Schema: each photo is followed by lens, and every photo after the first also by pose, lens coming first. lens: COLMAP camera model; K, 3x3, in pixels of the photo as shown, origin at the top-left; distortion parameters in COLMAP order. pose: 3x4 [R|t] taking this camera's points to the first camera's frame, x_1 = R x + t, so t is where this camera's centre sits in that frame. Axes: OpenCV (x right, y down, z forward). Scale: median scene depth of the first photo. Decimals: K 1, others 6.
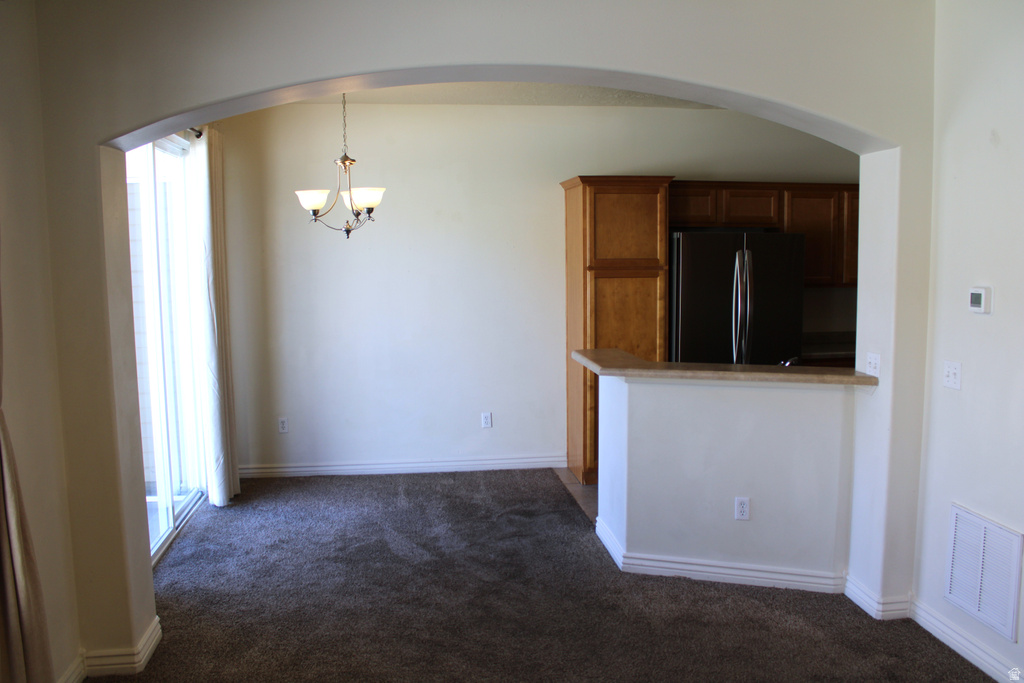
lens RADIAL K [[863.0, 0, 511.4], [0, 863.0, 342.1], [0, 0, 1]] dist [-0.140381, 0.095136]
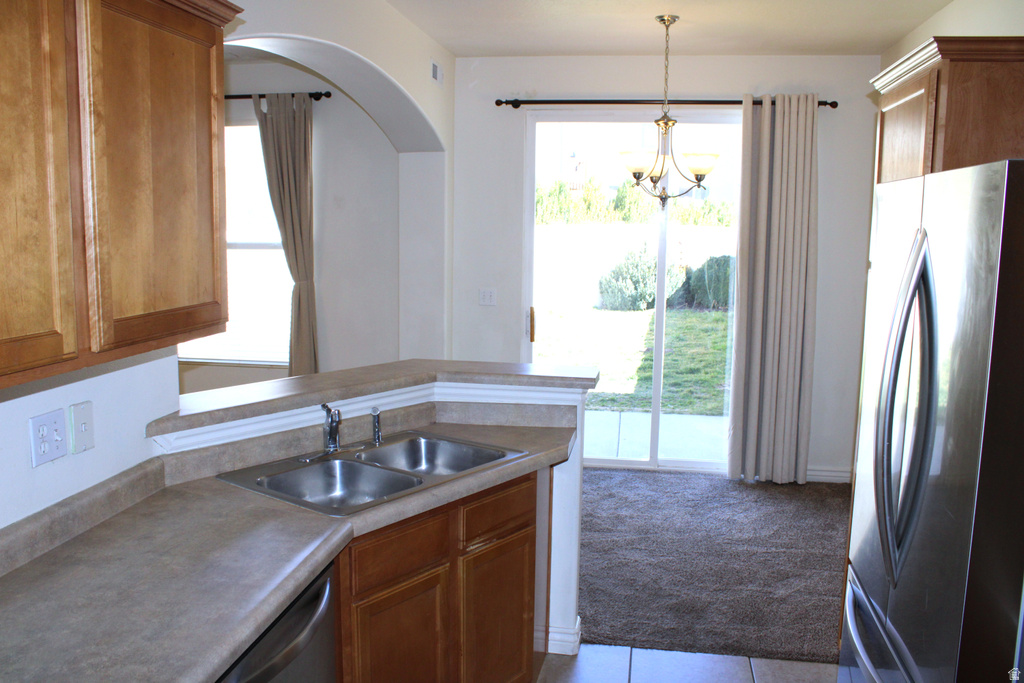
lens RADIAL K [[863.0, 0, 511.1], [0, 863.0, 343.9], [0, 0, 1]] dist [-0.140381, 0.095136]
pose [[-0.288407, 0.146147, -0.946289, 0.675734], [-0.115388, 0.975776, 0.185869, -0.119230], [0.950530, 0.162796, -0.264557, 1.018638]]
